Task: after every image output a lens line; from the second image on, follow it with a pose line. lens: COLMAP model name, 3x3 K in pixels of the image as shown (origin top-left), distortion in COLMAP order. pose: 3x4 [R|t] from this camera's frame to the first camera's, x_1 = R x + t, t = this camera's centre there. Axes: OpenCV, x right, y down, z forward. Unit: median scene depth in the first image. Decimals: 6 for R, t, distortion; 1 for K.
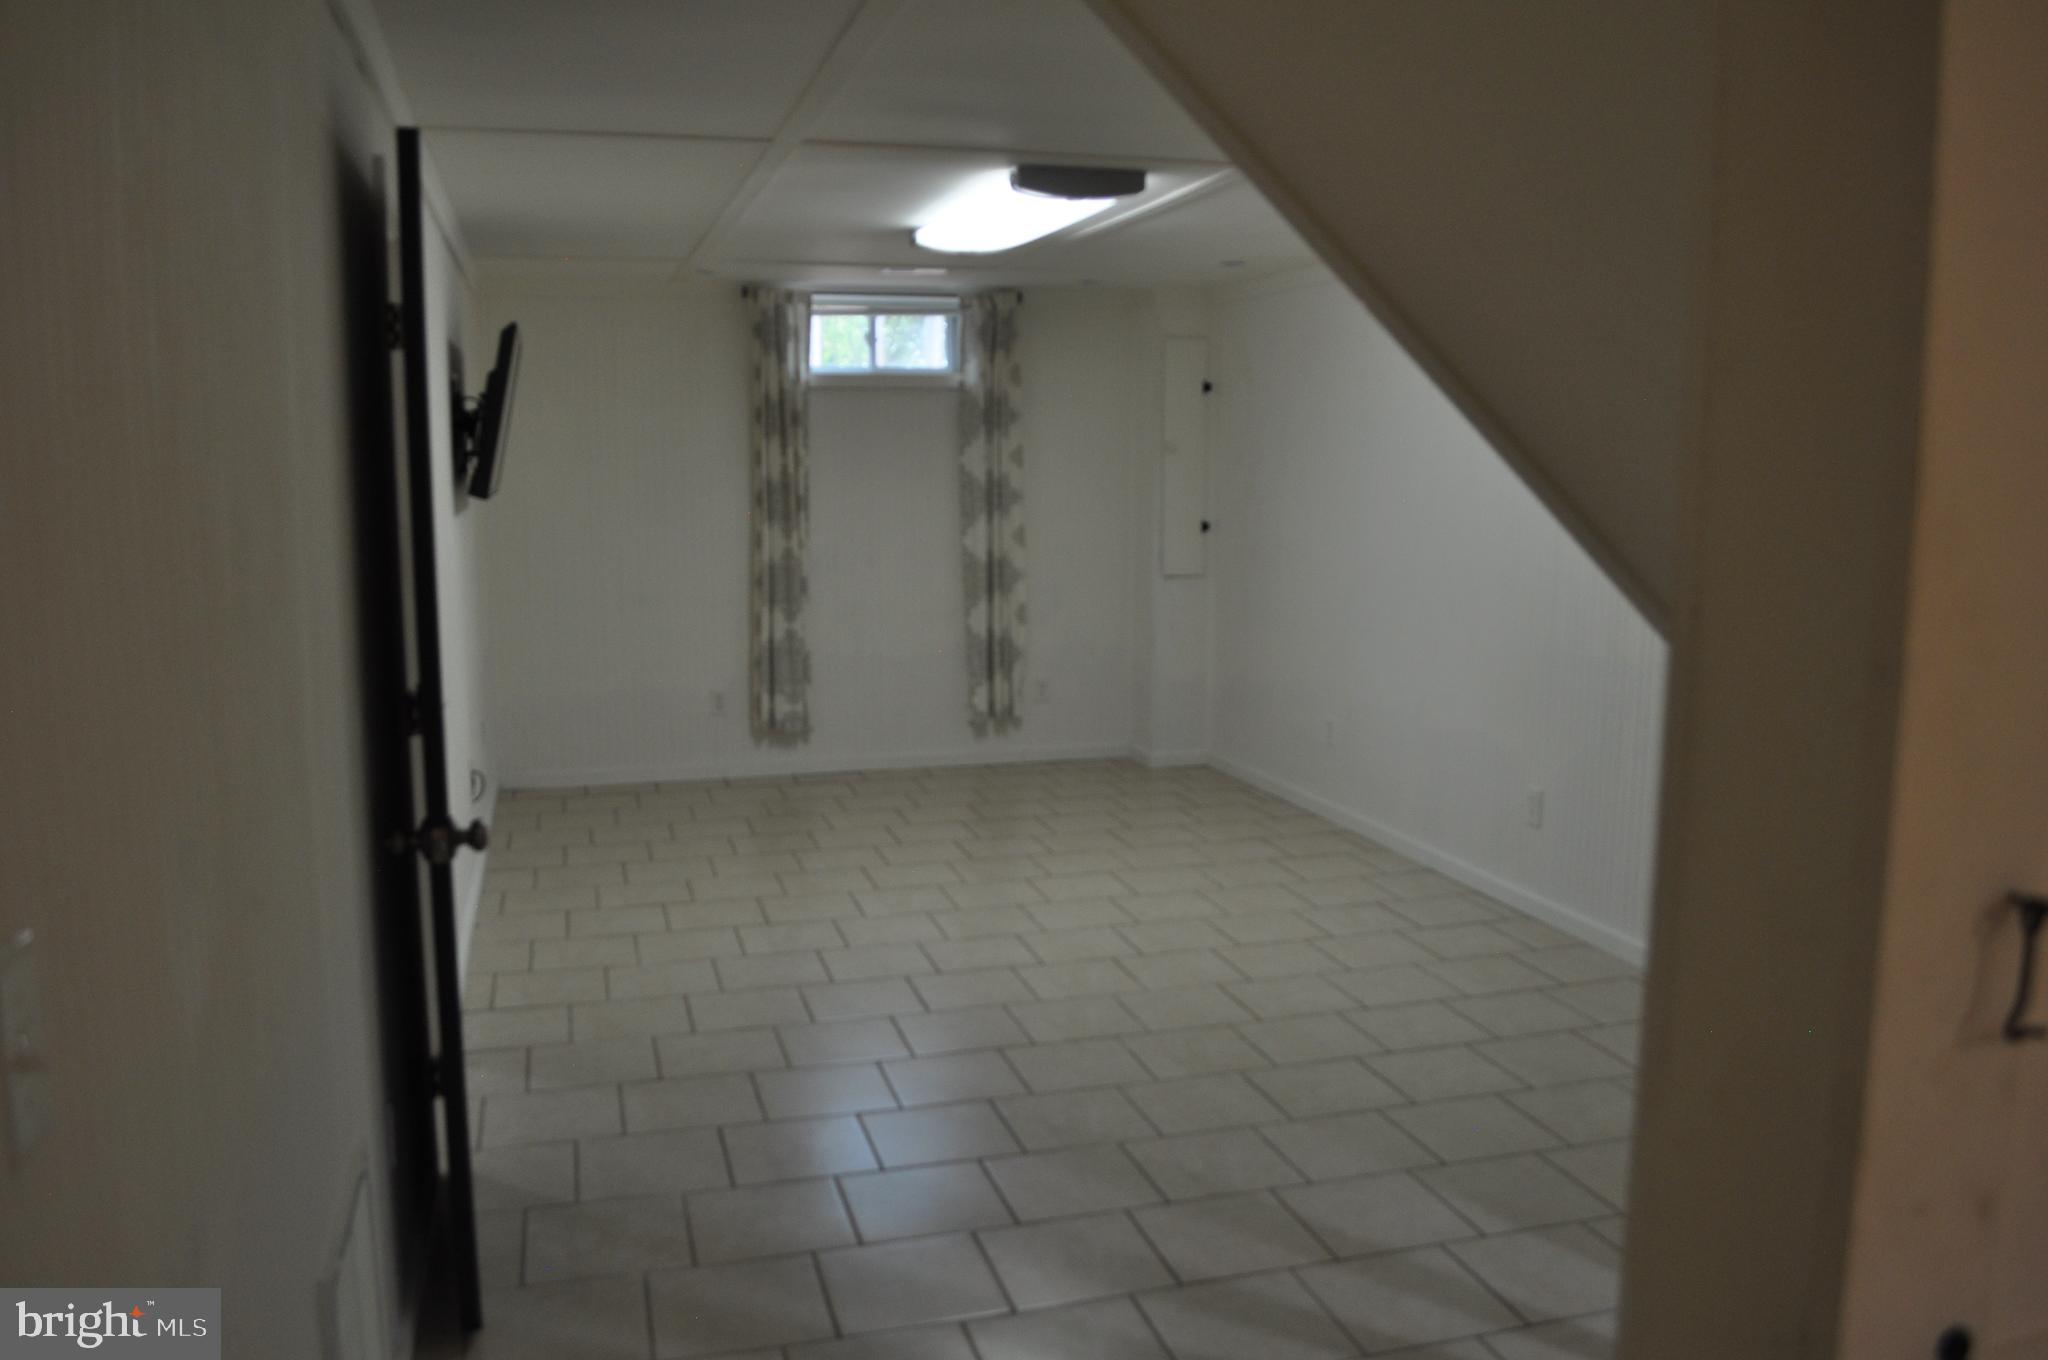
lens RADIAL K [[1643.5, 0, 1024.0], [0, 1643.5, 680.0], [0, 0, 1]] dist [-0.072837, 0.006358]
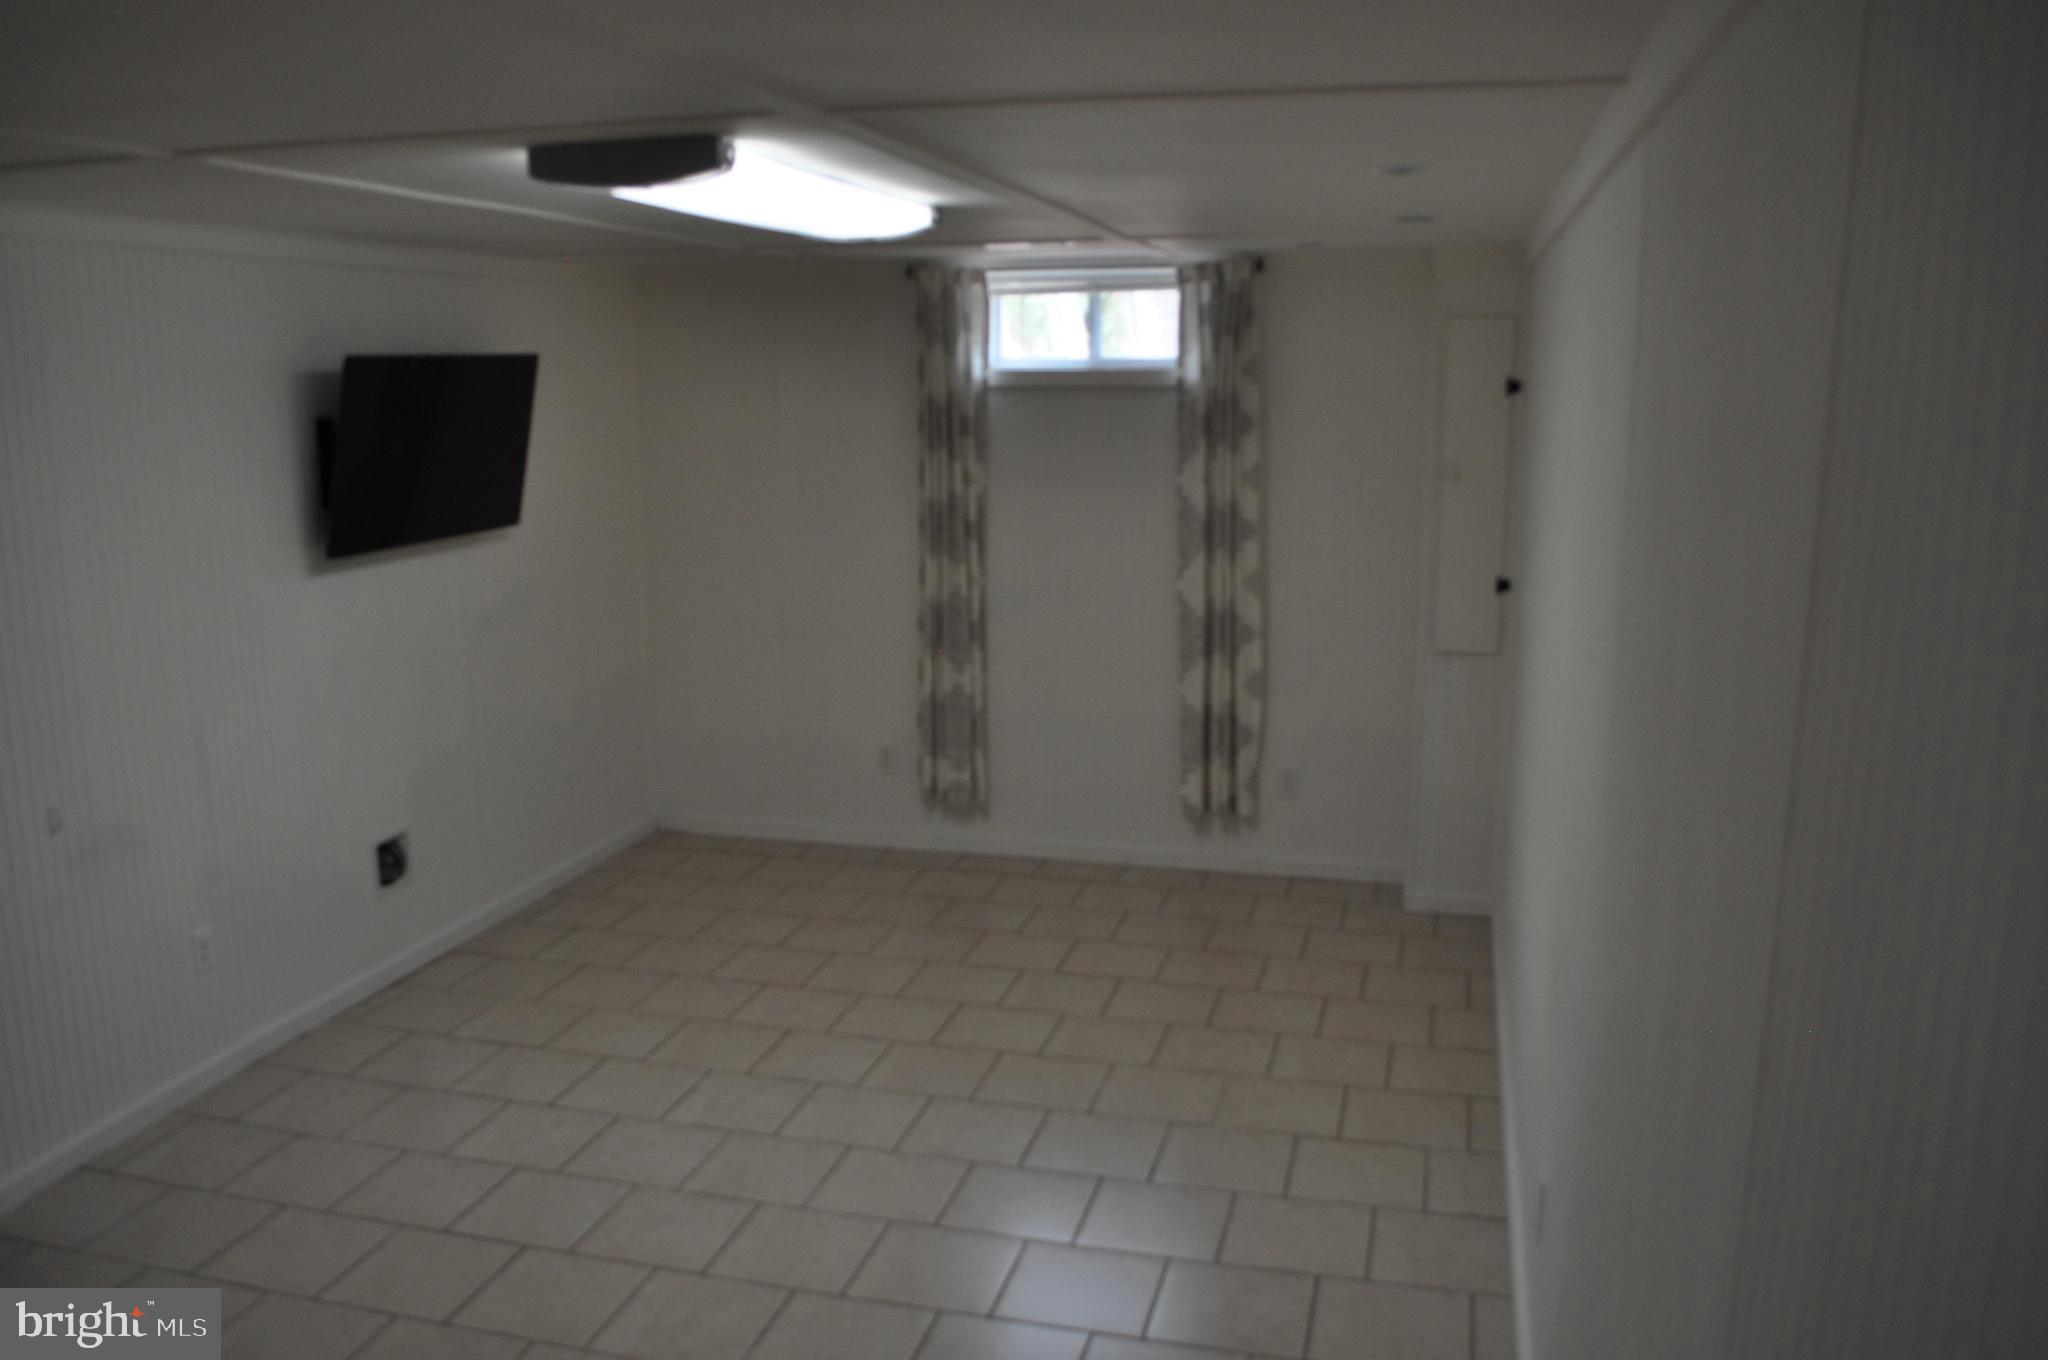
lens RADIAL K [[1643.5, 0, 1024.0], [0, 1643.5, 680.0], [0, 0, 1]] dist [-0.072837, 0.006358]
pose [[0.862039, 0.093352, -0.498171, 0.293228], [-0.067860, 0.995300, 0.069082, -0.090057], [0.502279, -0.025746, 0.864322, 0.300031]]
